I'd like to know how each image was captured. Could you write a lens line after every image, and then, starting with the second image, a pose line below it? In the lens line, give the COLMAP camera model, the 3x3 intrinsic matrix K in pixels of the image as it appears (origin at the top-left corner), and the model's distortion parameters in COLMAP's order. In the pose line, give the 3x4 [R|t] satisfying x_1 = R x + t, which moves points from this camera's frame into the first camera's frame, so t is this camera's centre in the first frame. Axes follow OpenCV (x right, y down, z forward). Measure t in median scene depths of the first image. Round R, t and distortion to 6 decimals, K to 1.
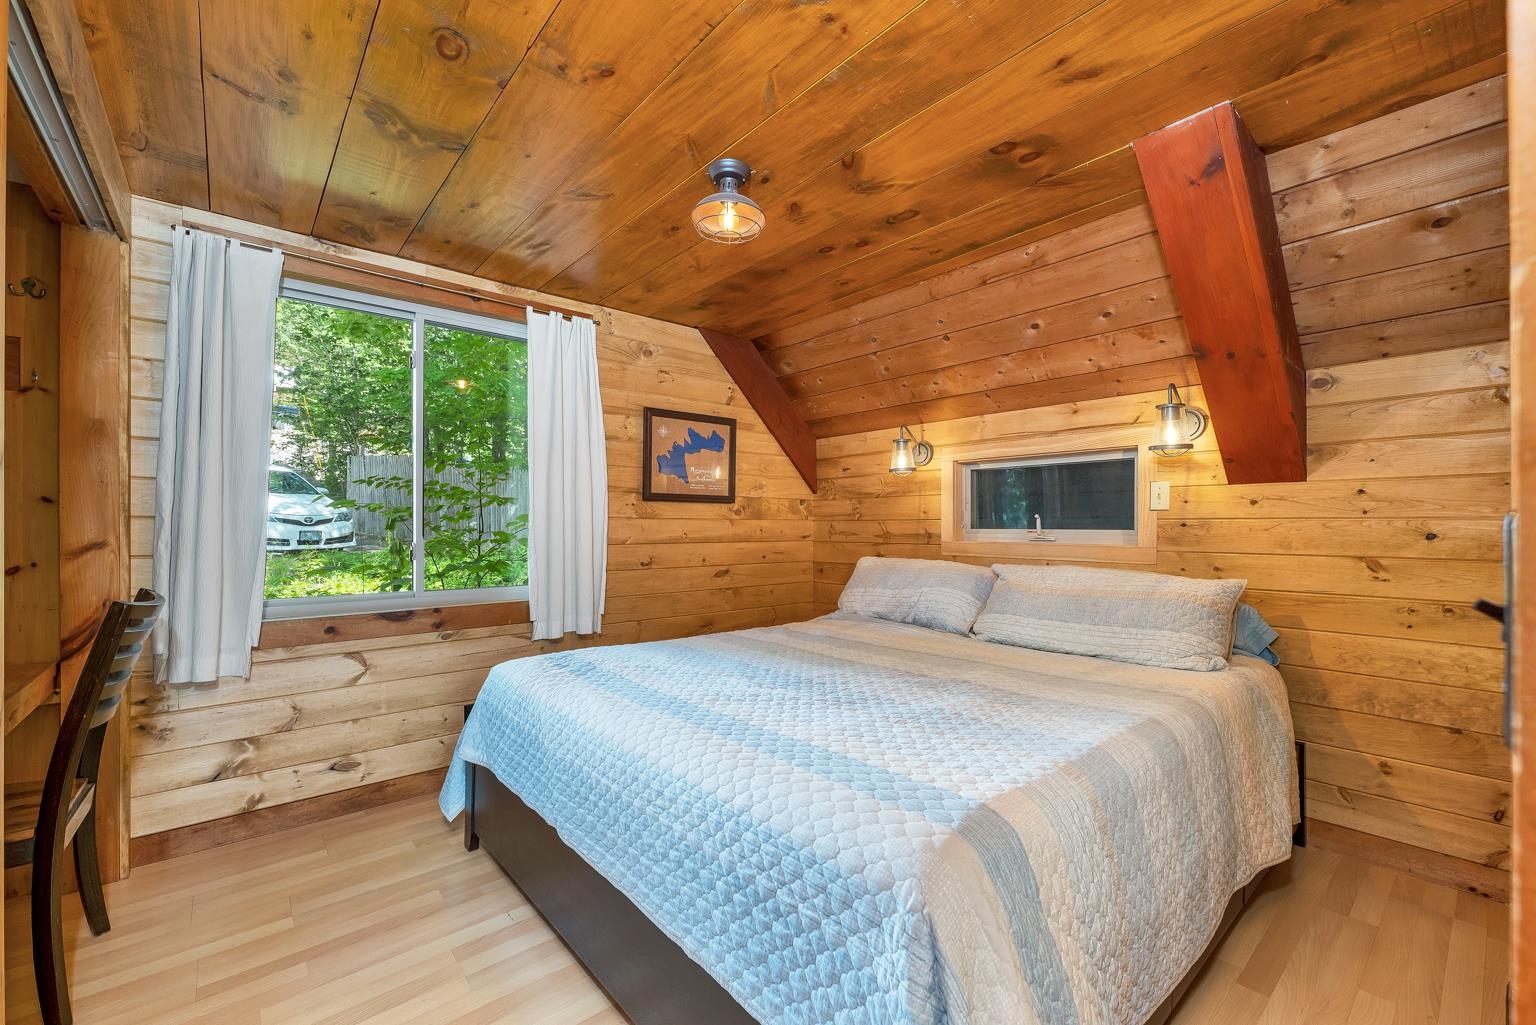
lens RADIAL K [[647.2, 0, 762.2], [0, 647.2, 521.1], [0, 0, 1]] dist [-0.007180, 0.001792]
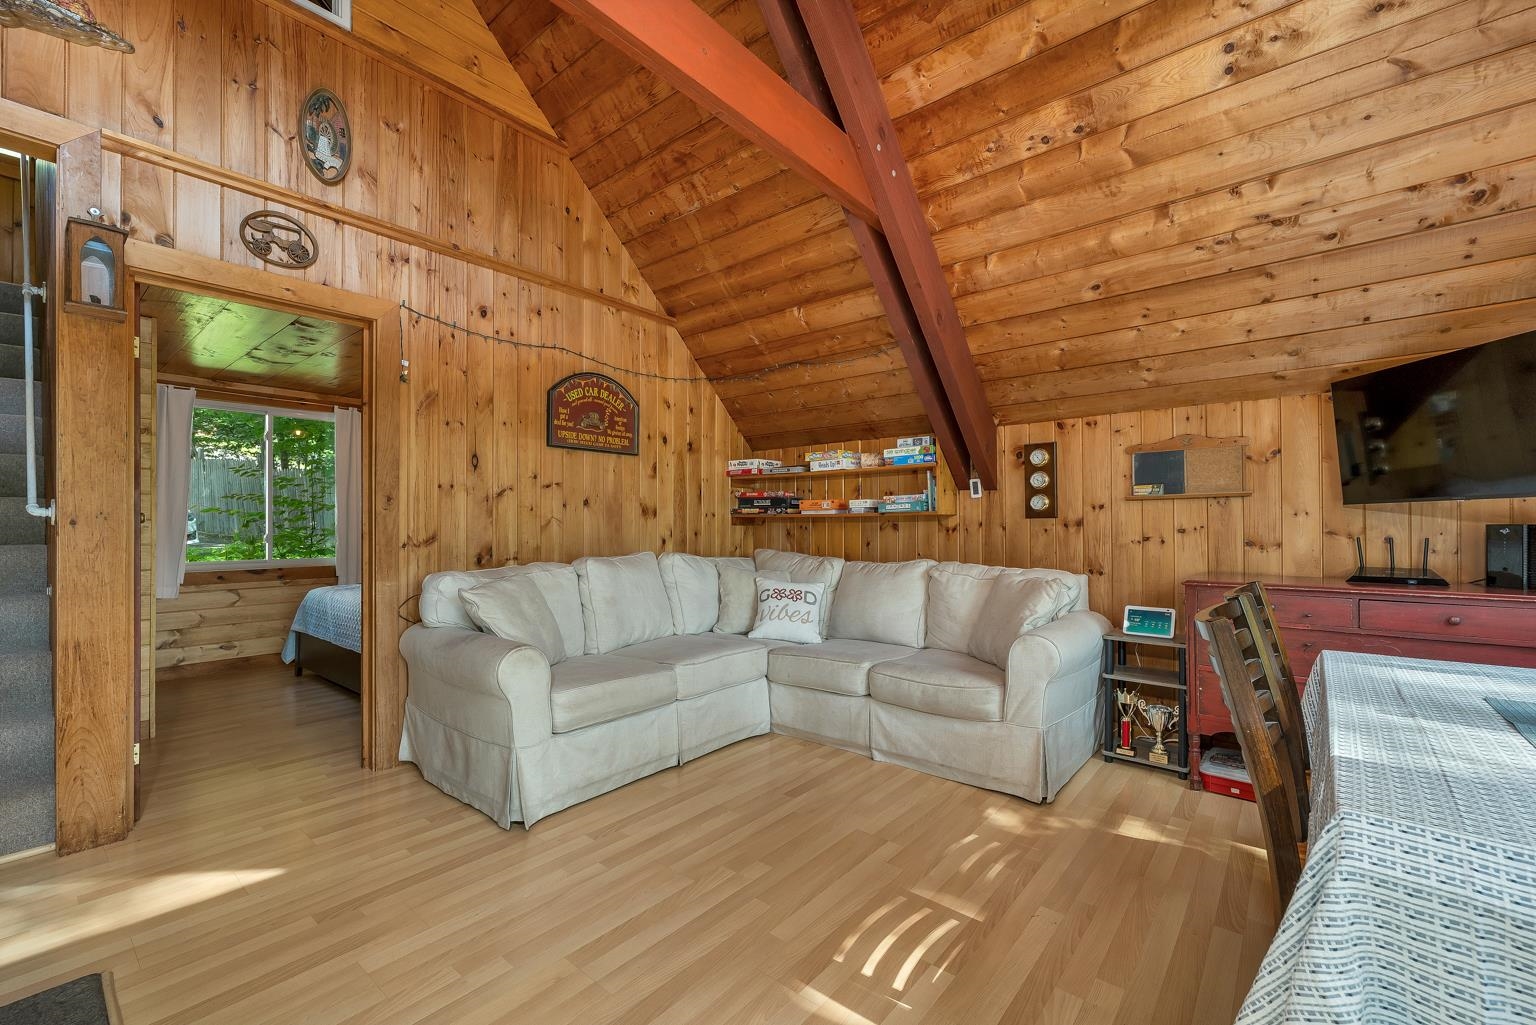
lens RADIAL K [[647.2, 0, 758.8], [0, 647.2, 525.5], [0, 0, 1]] dist [-0.007180, 0.001792]
pose [[0.985526, 0.002679, 0.169501, 0.590800], [-0.003682, 0.999978, 0.005603, -0.006385], [-0.169482, -0.006146, 0.985514, -1.164852]]
